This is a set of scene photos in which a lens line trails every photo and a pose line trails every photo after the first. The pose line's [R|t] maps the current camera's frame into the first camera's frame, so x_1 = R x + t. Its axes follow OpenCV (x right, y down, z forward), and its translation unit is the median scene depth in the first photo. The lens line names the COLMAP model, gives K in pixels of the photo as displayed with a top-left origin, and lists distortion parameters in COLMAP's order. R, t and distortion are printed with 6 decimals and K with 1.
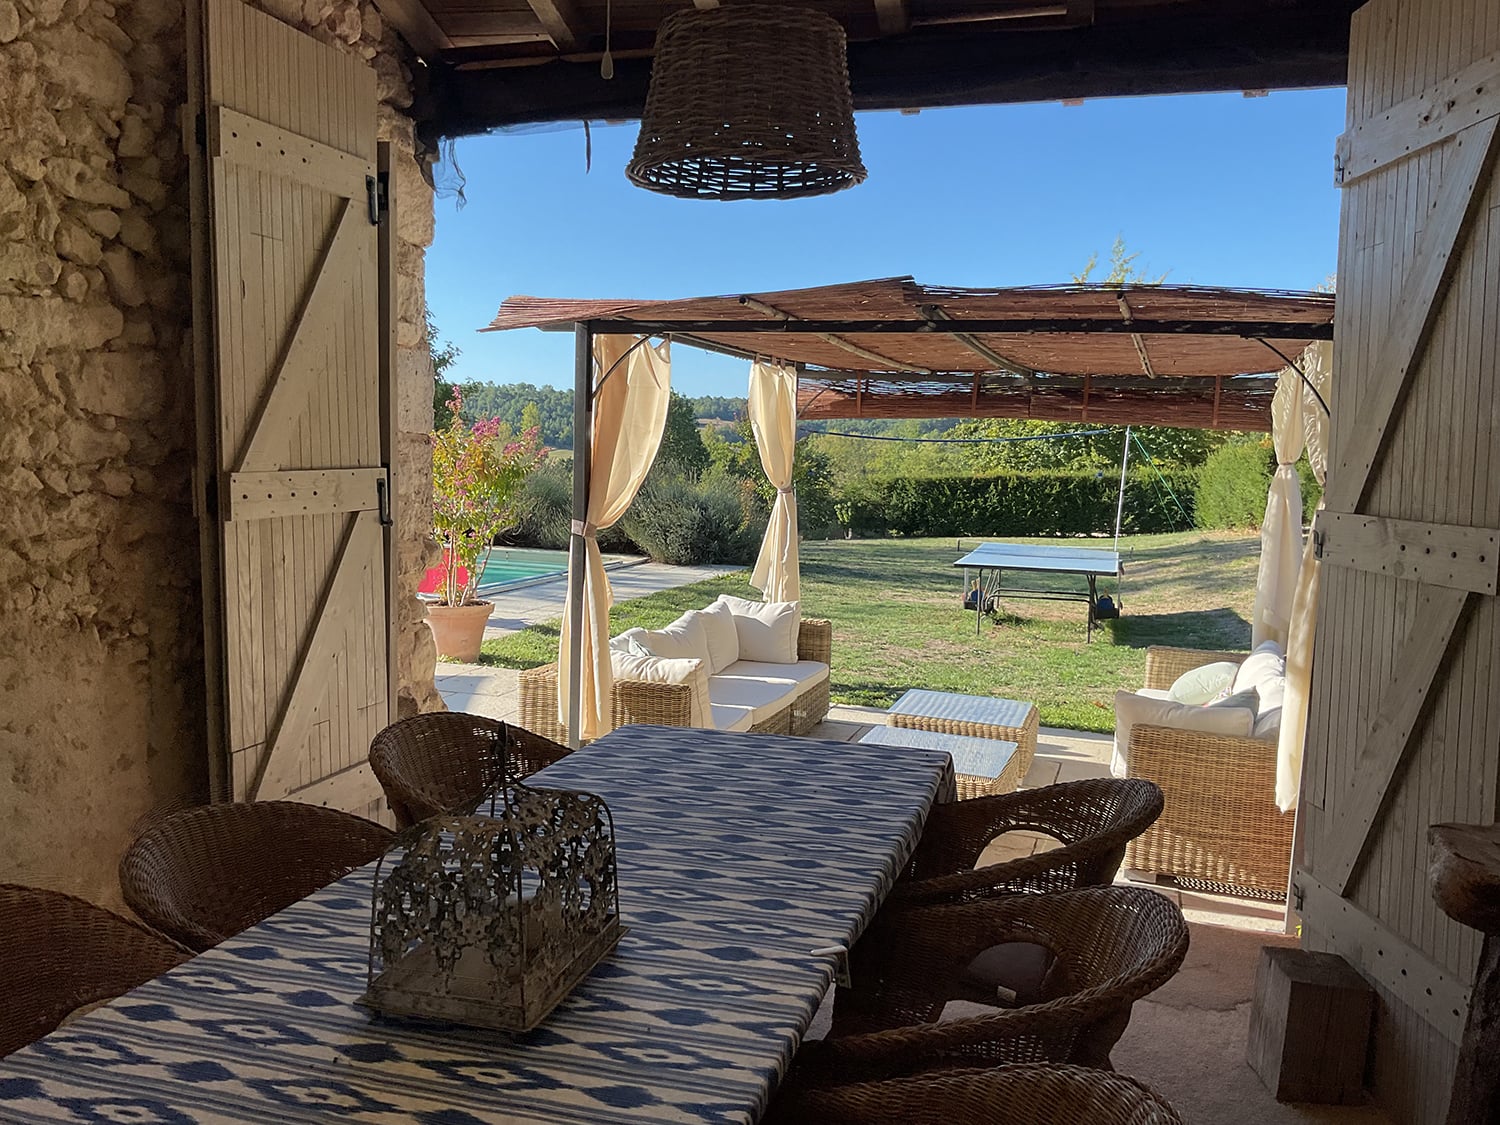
lens RADIAL K [[1213.0, 0, 751.1], [0, 1213.0, 560.6], [0, 0, 1]] dist [0.046291, -0.114183]
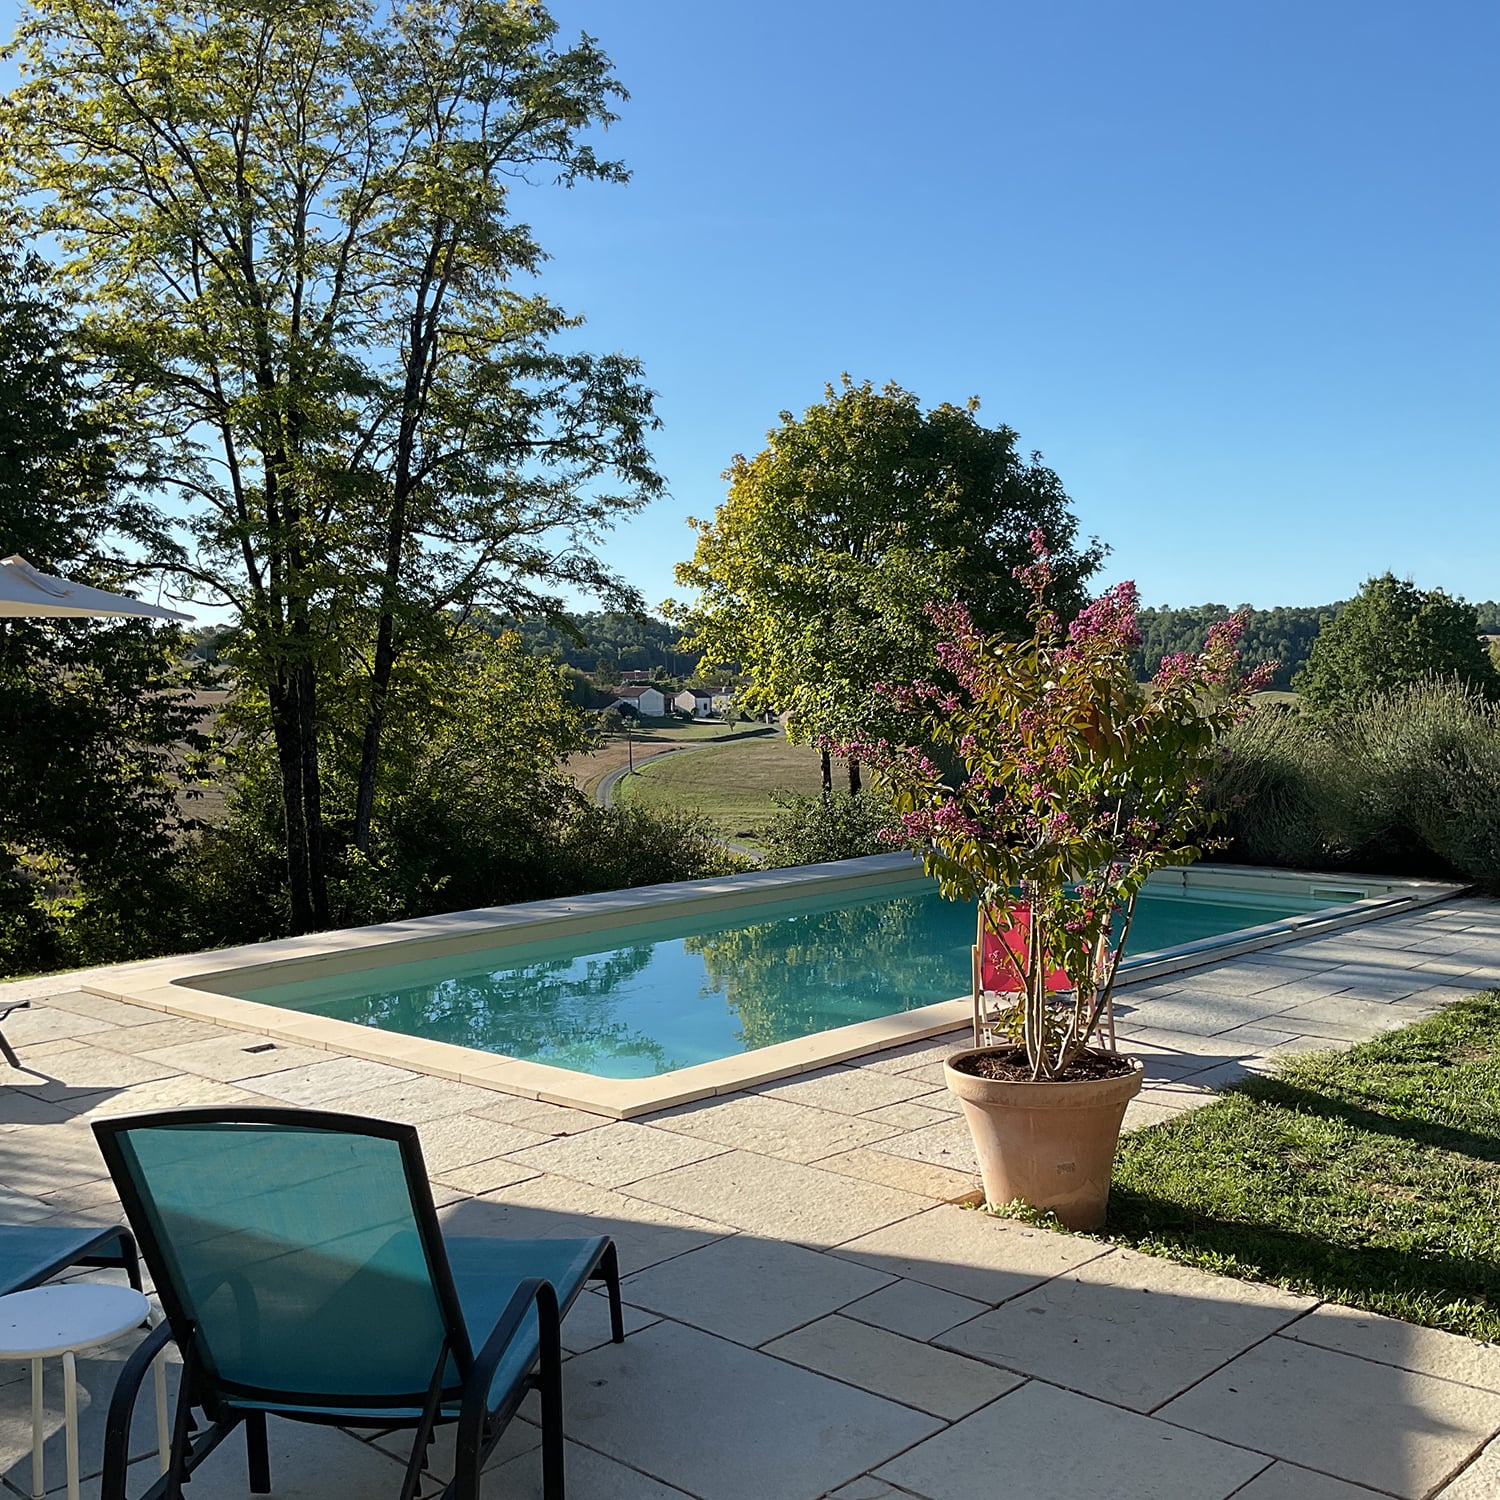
lens RADIAL K [[1595.7, 0, 746.9], [0, 1595.7, 747.9], [0, 0, 1]] dist [0.028138, 0.000000]
pose [[0.891380, -0.035231, -0.451886, -0.025175], [0.007770, 0.998016, -0.062481, -0.010205], [0.453191, 0.052183, 0.889885, 0.136238]]
